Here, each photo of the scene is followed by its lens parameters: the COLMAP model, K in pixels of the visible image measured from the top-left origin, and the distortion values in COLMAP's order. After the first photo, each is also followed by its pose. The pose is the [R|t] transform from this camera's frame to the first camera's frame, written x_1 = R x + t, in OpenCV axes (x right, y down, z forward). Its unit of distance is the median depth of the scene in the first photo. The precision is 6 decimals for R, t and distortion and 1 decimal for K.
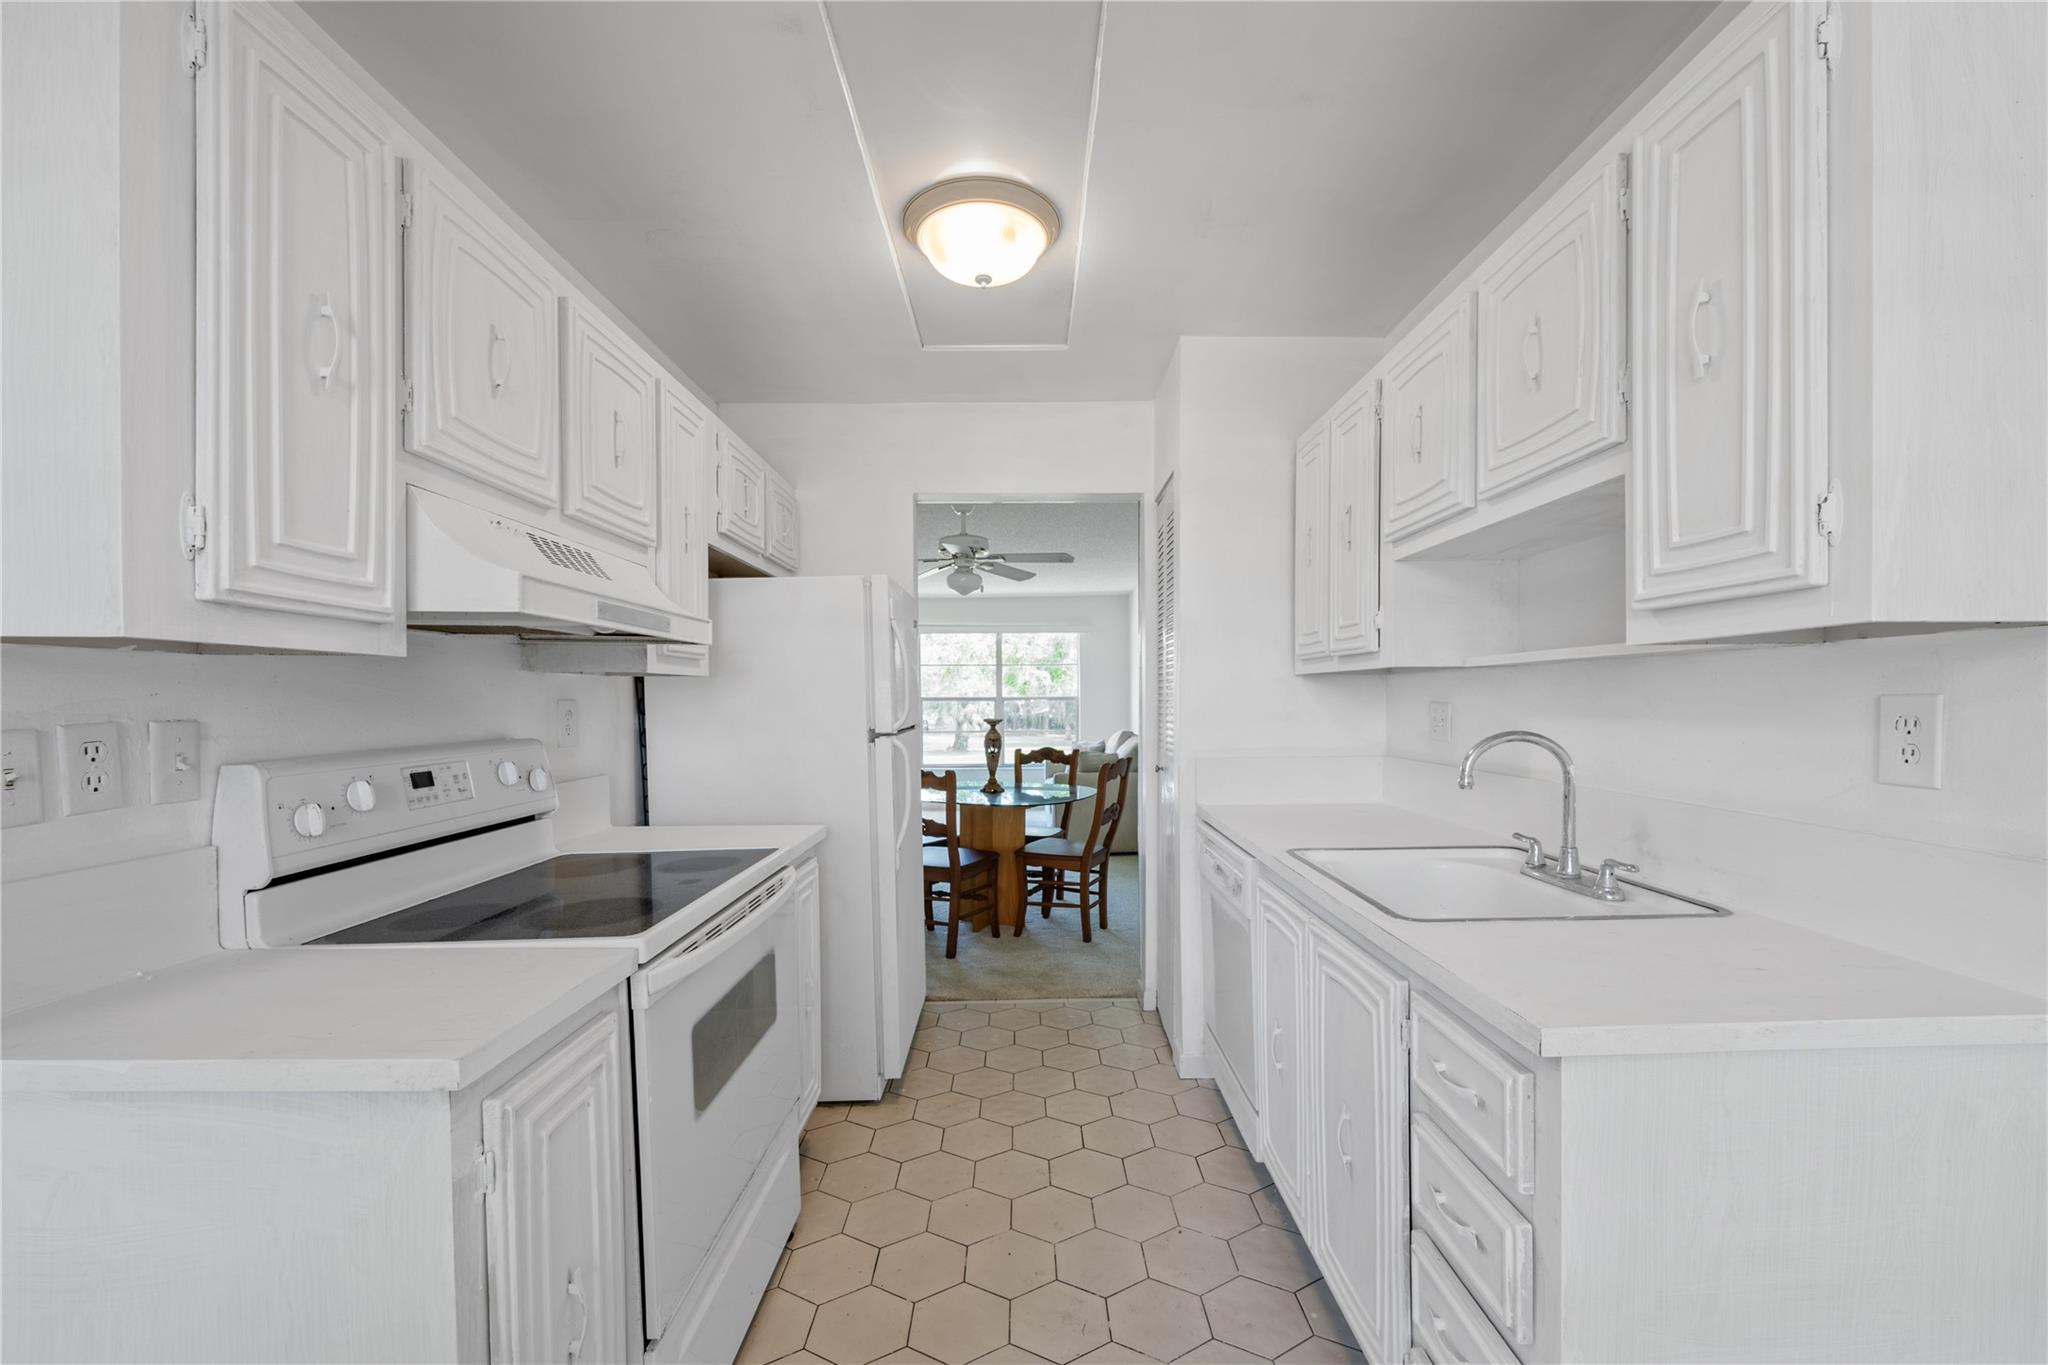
lens RADIAL K [[820.5, 0, 1065.1], [0, 820.5, 707.1], [0, 0, 1]] dist [-0.002028, -0.001200]
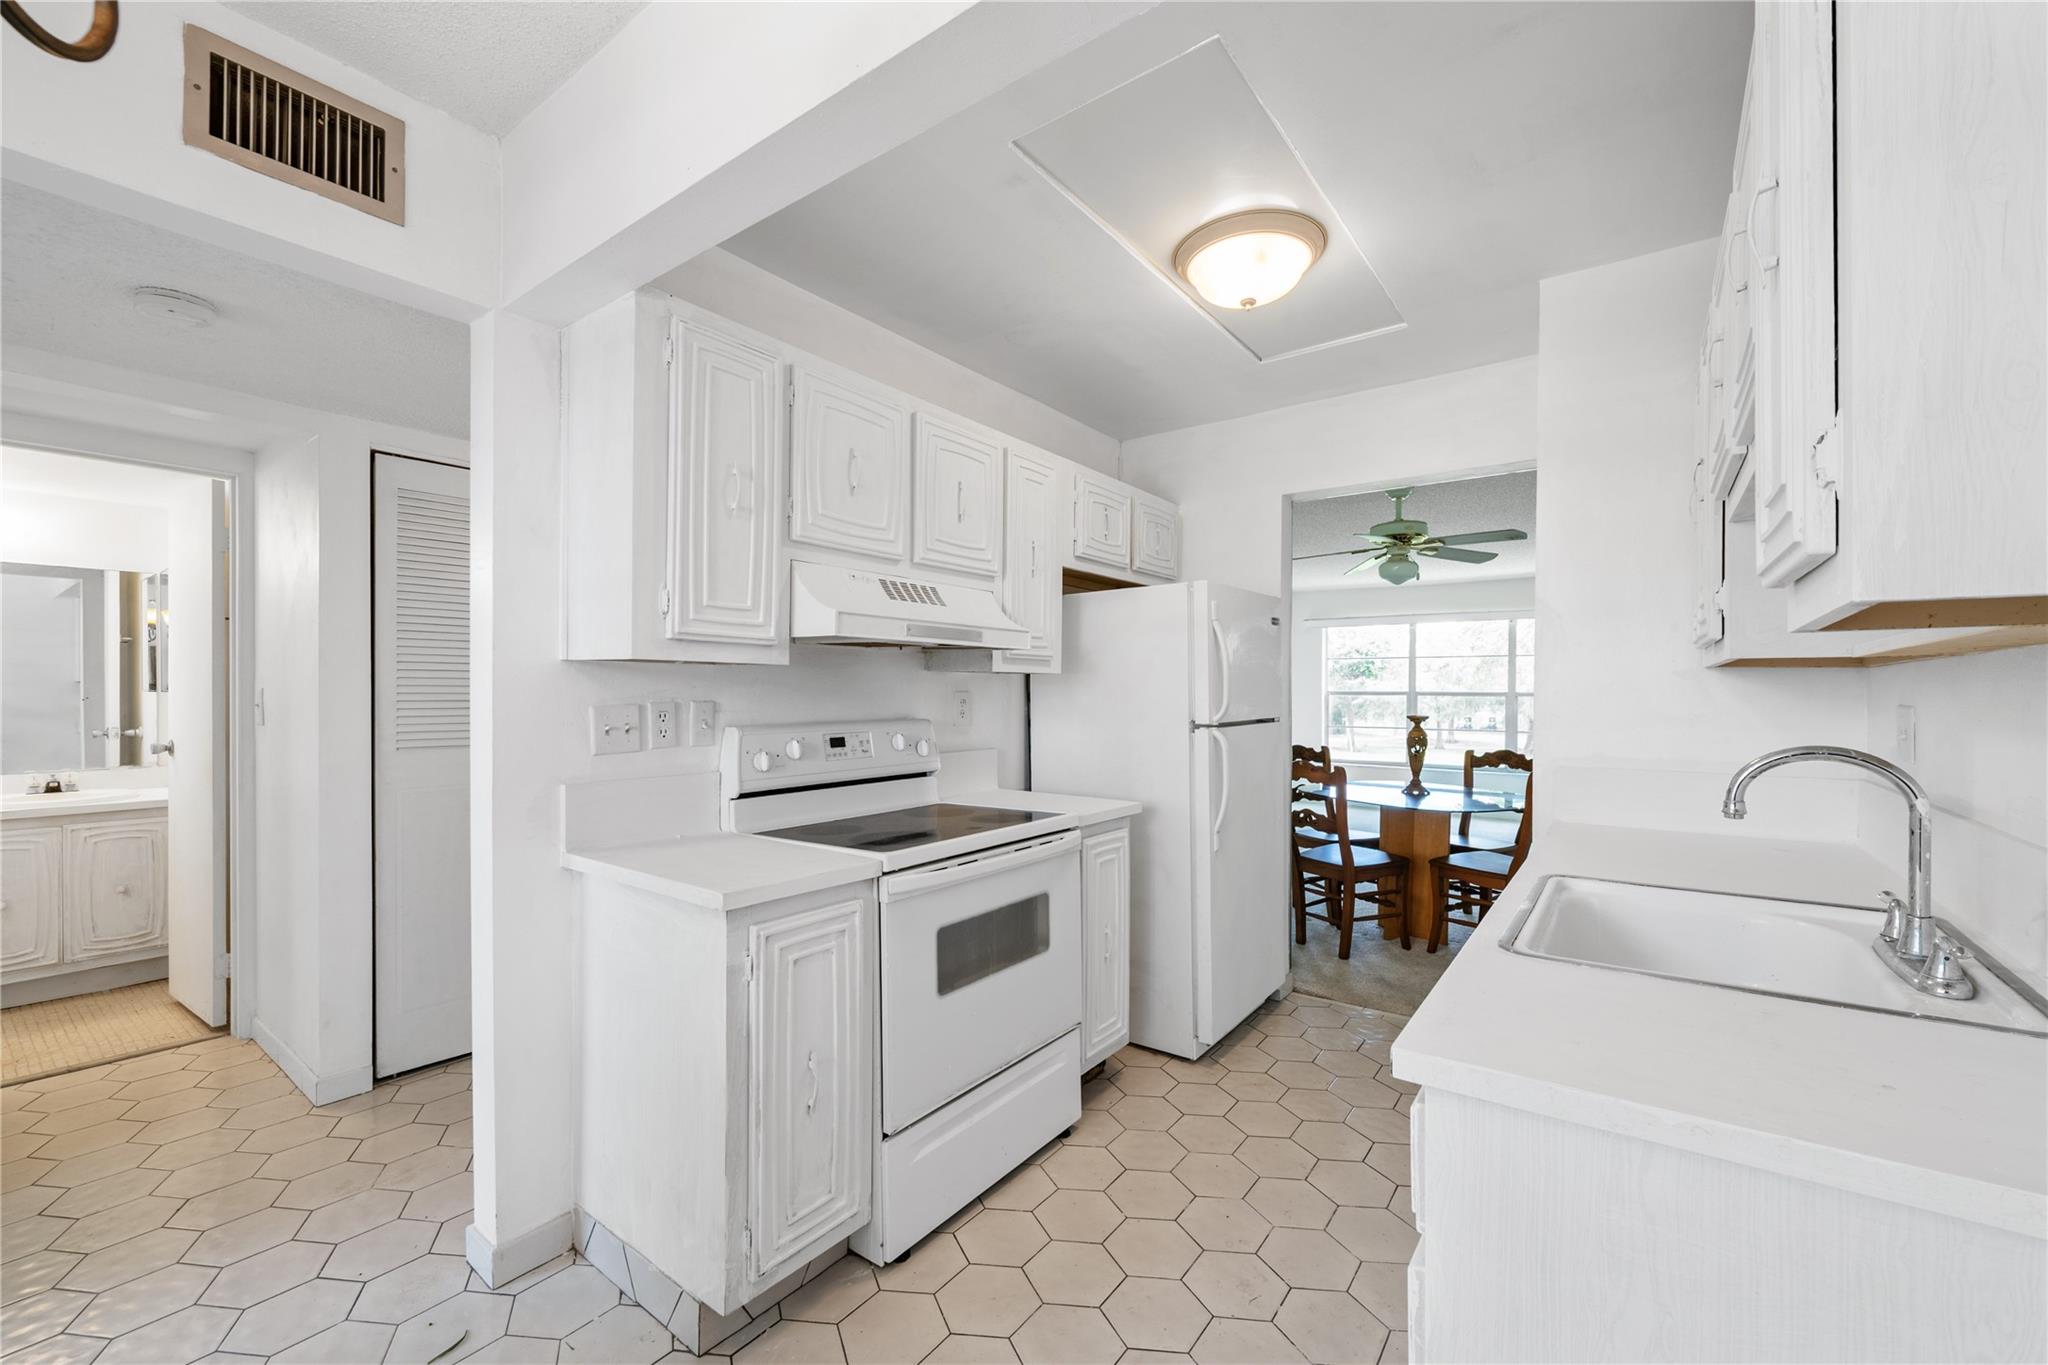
lens RADIAL K [[820.5, 0, 1044.6], [0, 820.5, 686.3], [0, 0, 1]] dist [-0.002028, -0.001200]
pose [[0.799721, 0.005111, -0.600350, 0.375199], [-0.015340, 0.999811, -0.011923, -0.004194], [0.600175, 0.018744, 0.799649, -0.005479]]
